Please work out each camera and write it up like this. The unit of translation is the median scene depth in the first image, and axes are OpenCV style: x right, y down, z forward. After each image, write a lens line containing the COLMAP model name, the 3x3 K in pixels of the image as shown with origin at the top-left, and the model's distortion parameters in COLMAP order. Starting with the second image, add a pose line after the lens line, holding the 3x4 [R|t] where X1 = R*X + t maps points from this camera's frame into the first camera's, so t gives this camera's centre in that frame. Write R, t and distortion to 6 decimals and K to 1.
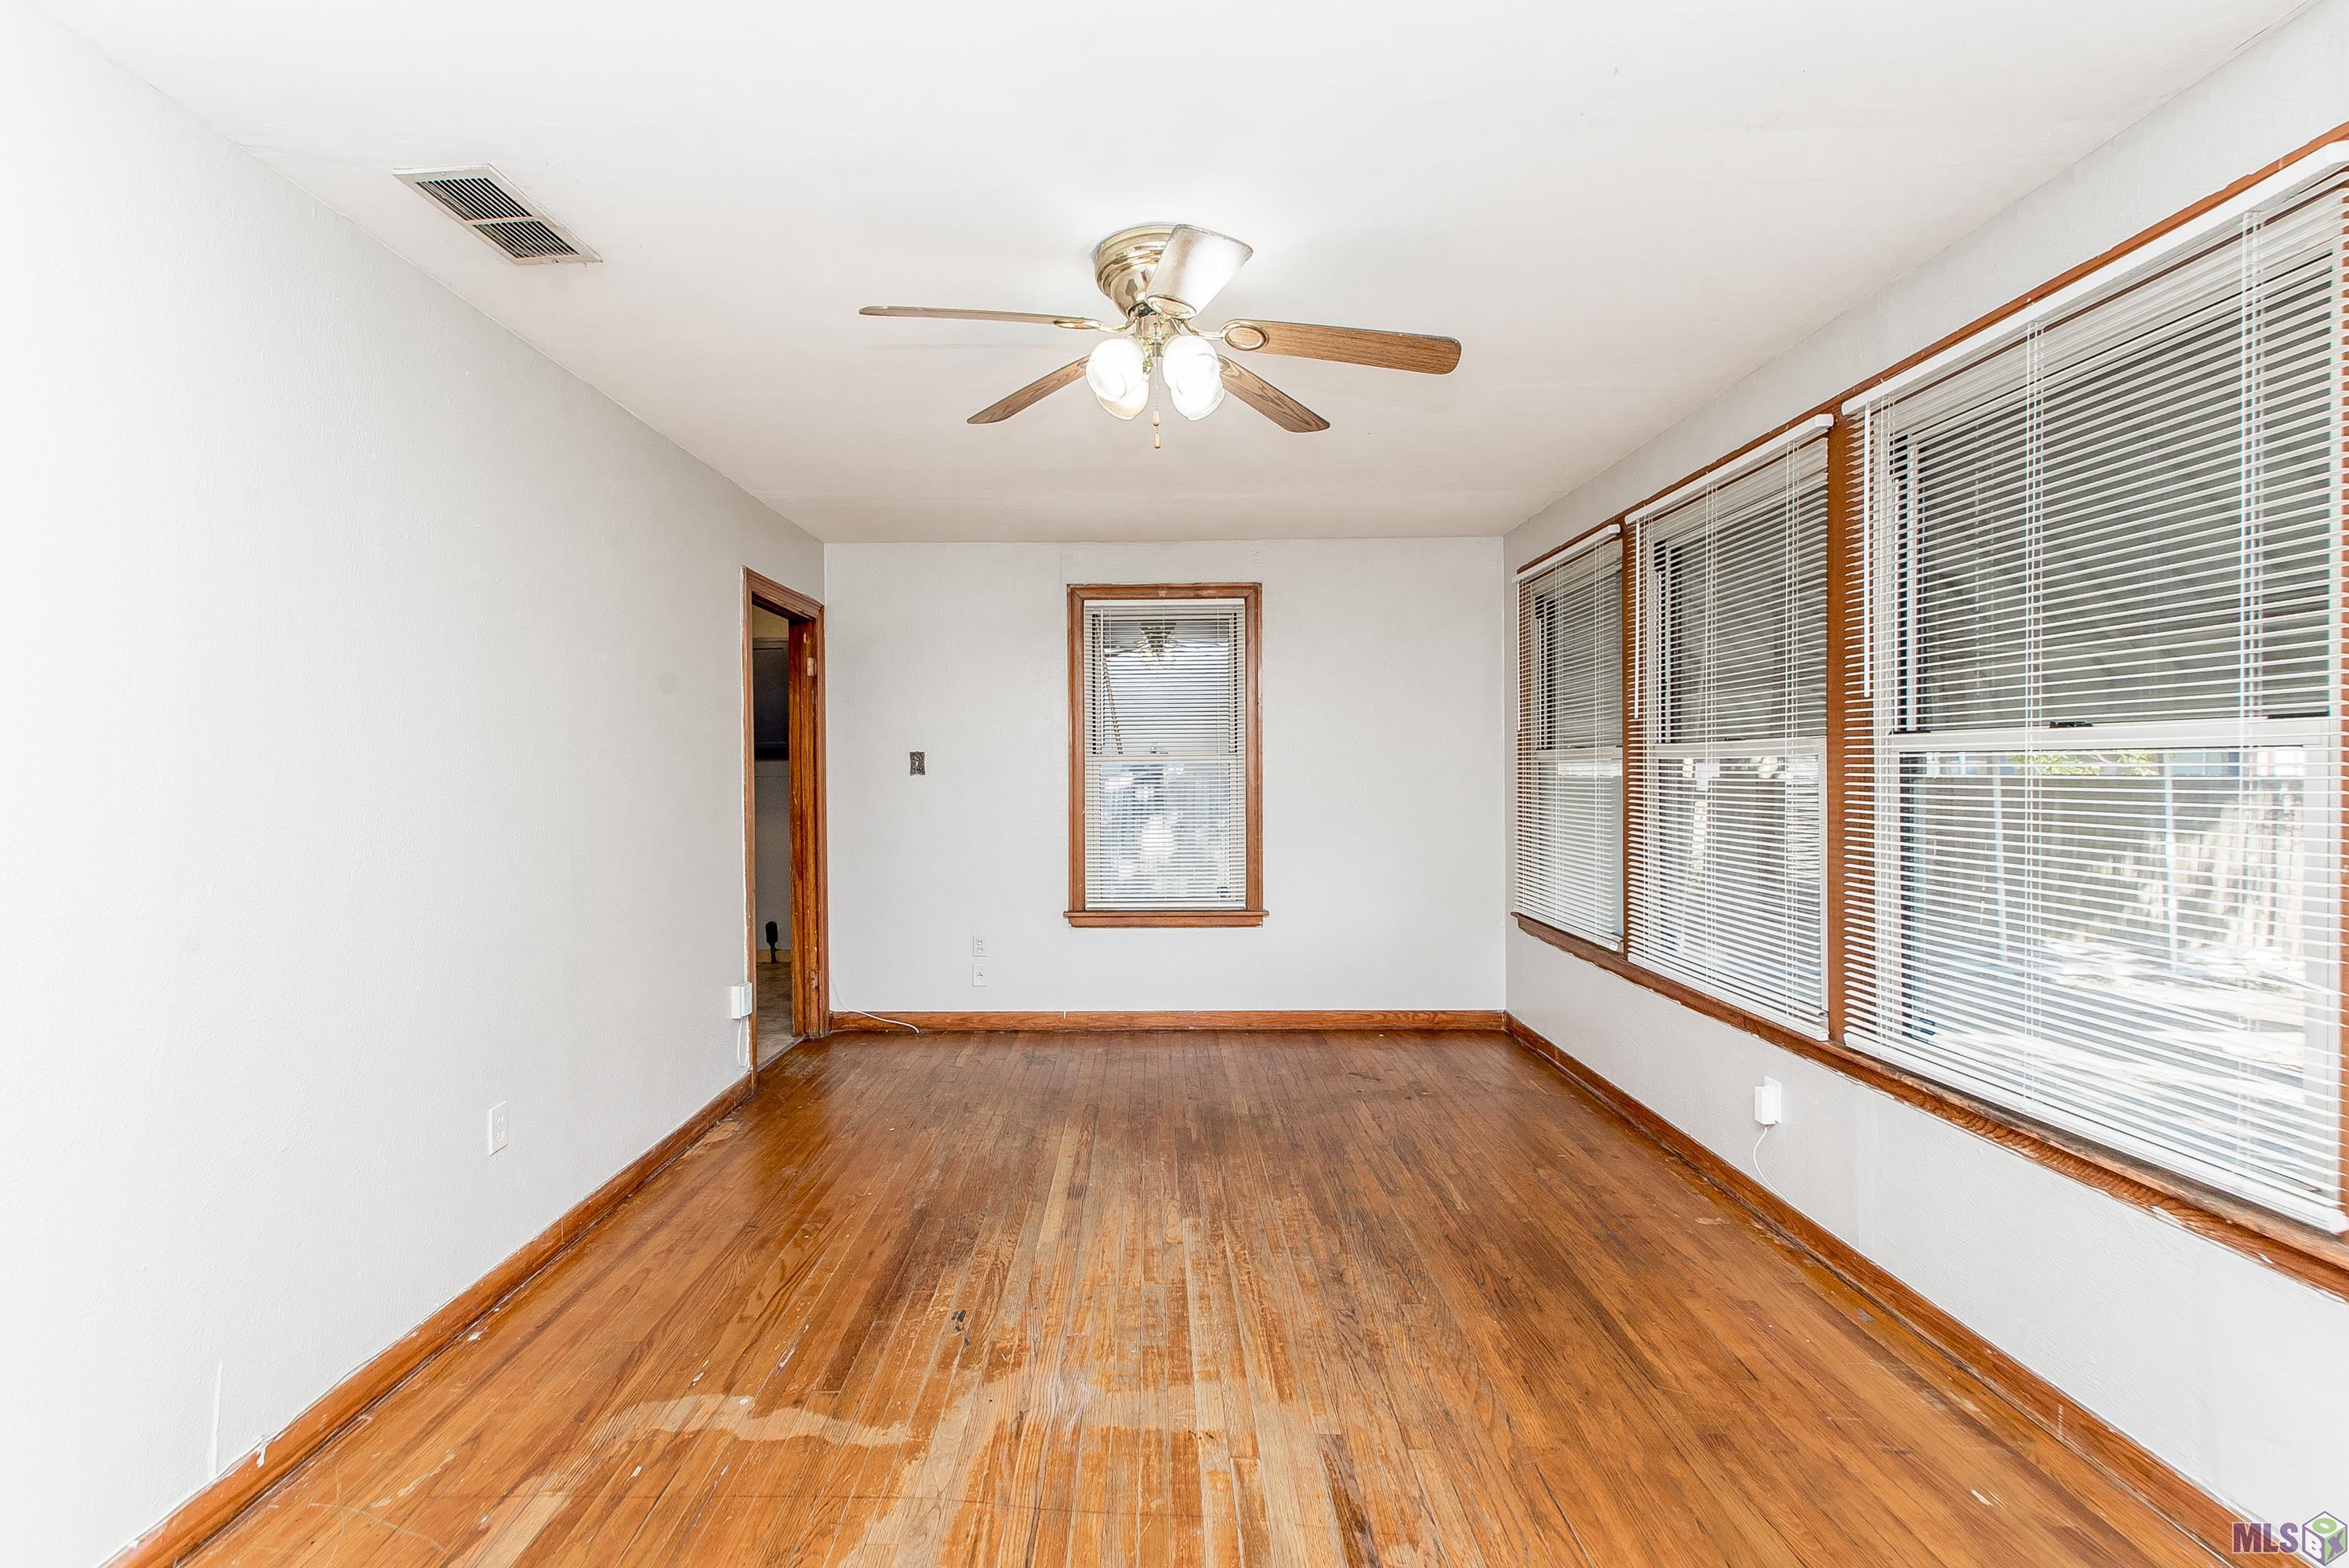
lens RADIAL K [[1013.1, 0, 1177.2], [0, 1013.1, 783.5], [0, 0, 1]] dist [-0.002800, -0.003584]
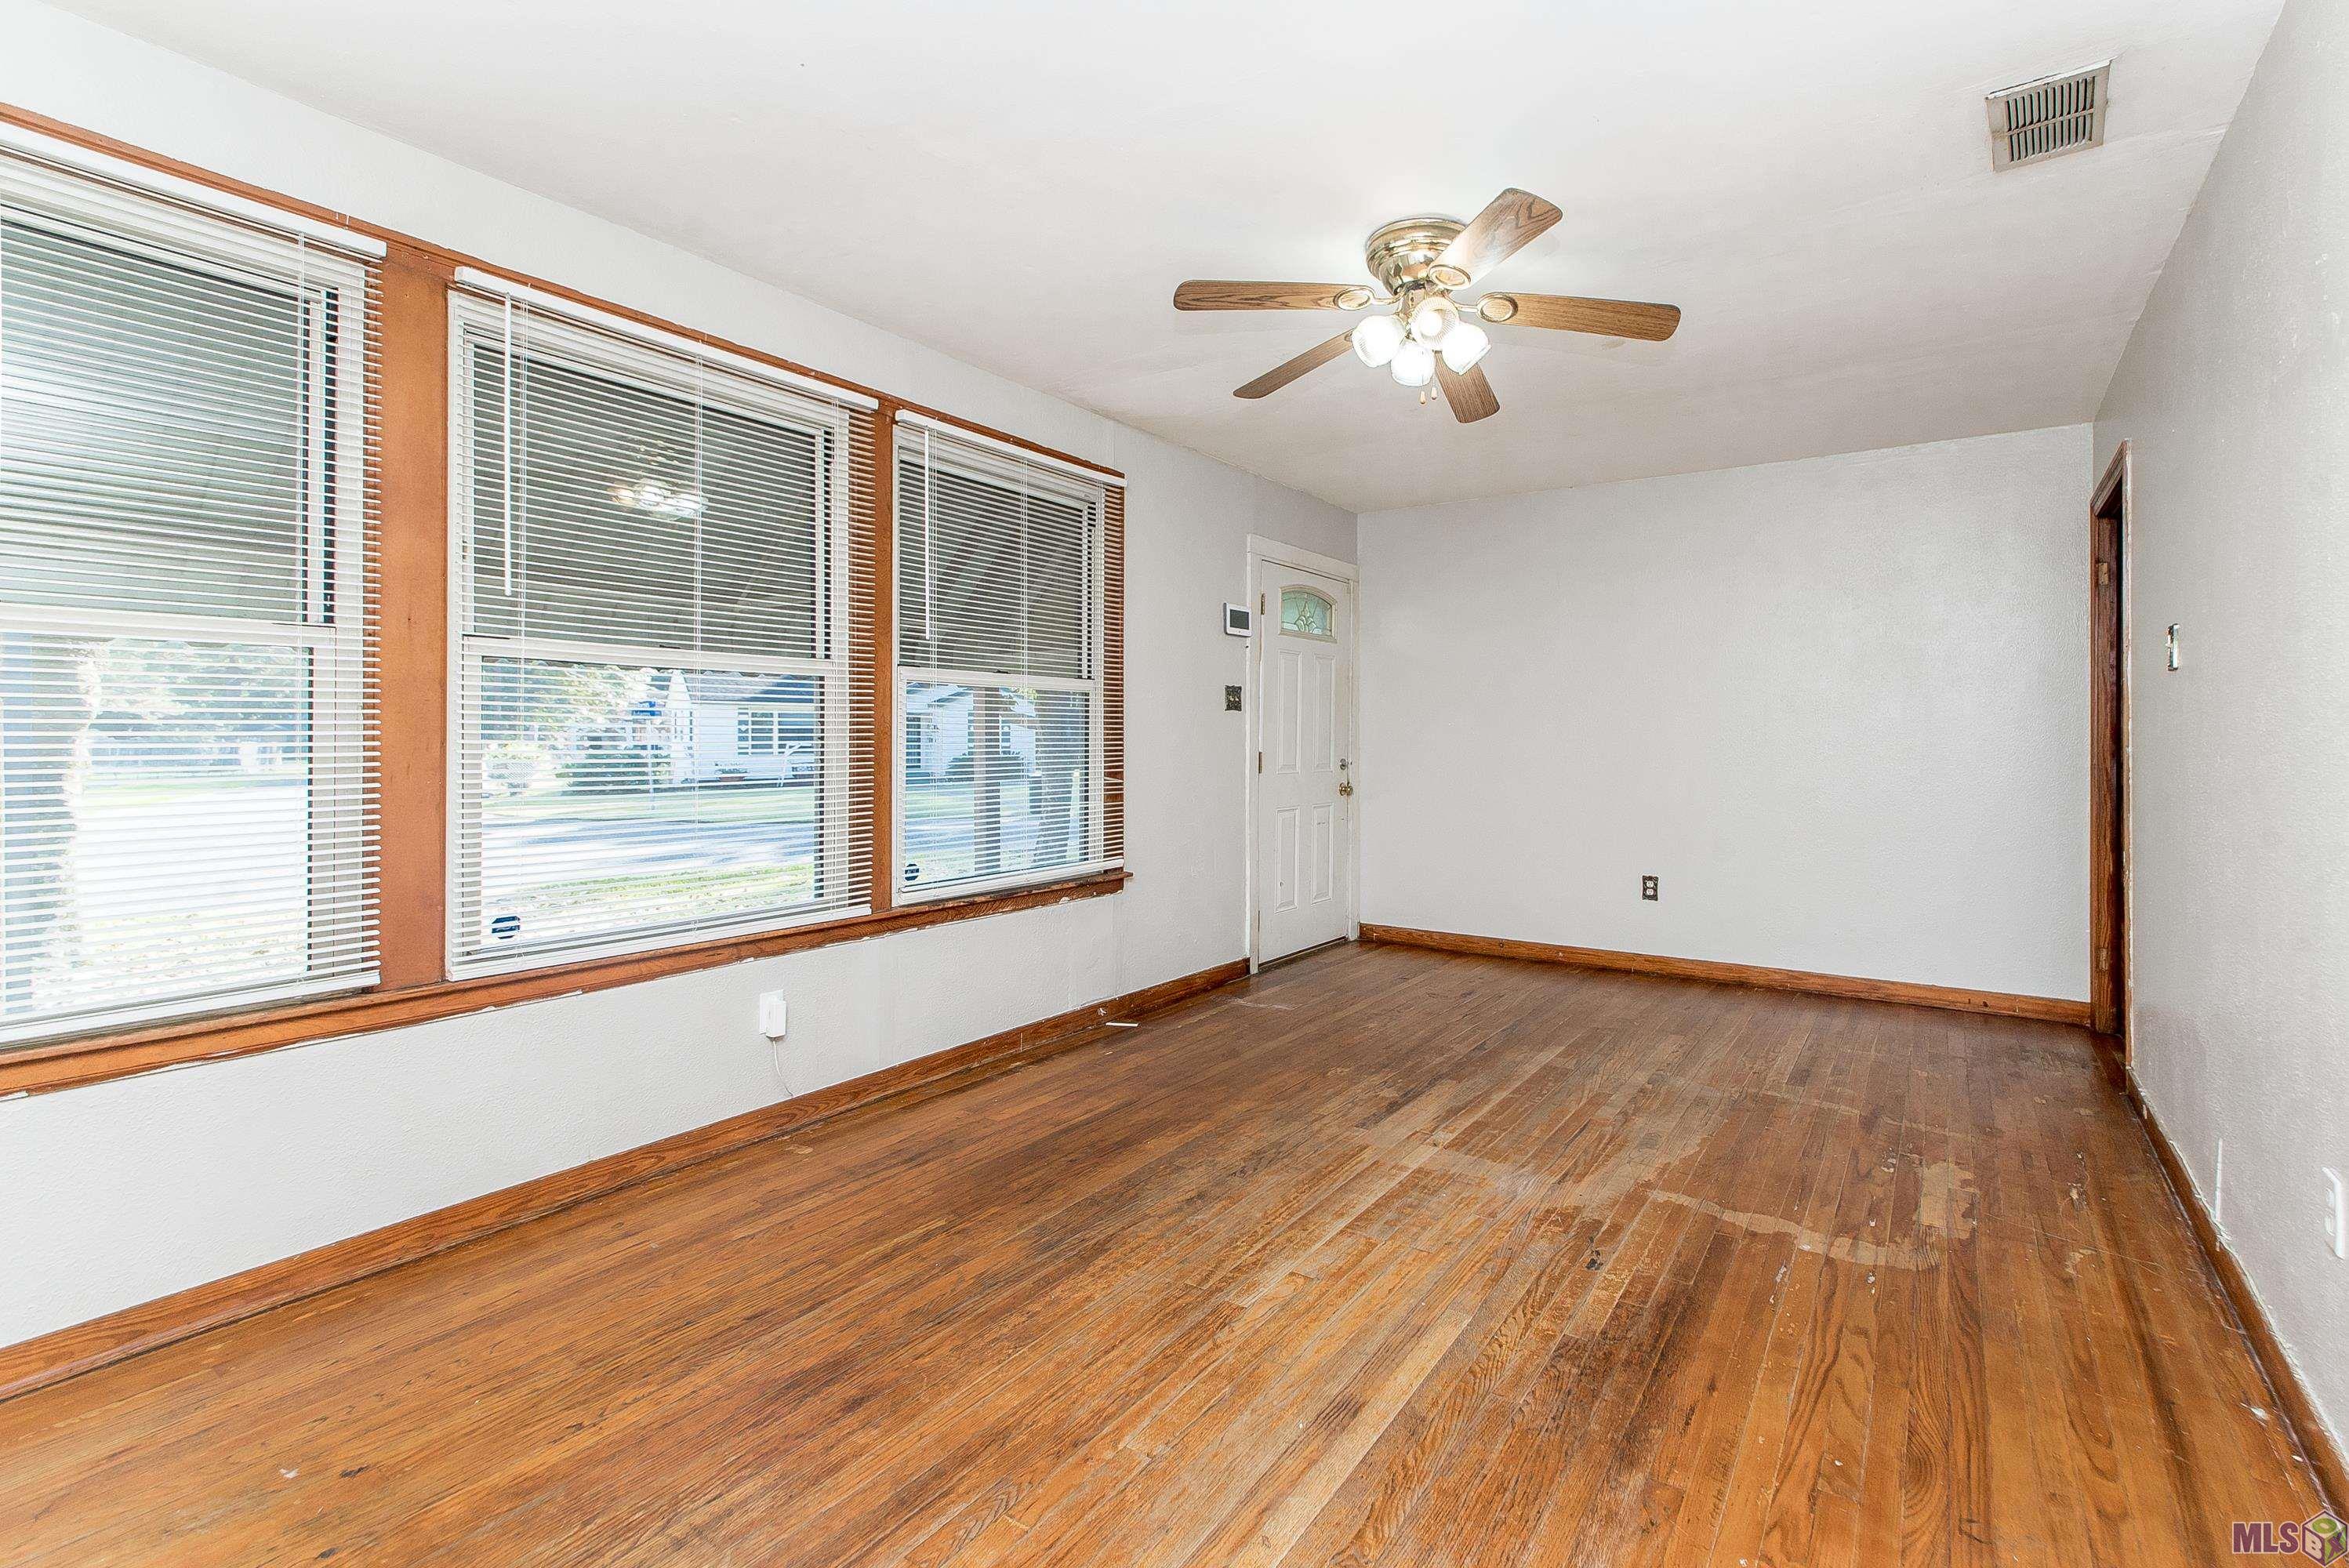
lens RADIAL K [[1013.1, 0, 1244.3], [0, 1013.1, 725.7], [0, 0, 1]] dist [-0.002800, -0.003584]
pose [[-0.804769, 0.008611, 0.593525, -0.512516], [0.011437, 0.999934, 0.000999, 0.031841], [-0.593477, 0.007592, -0.804815, 1.937708]]
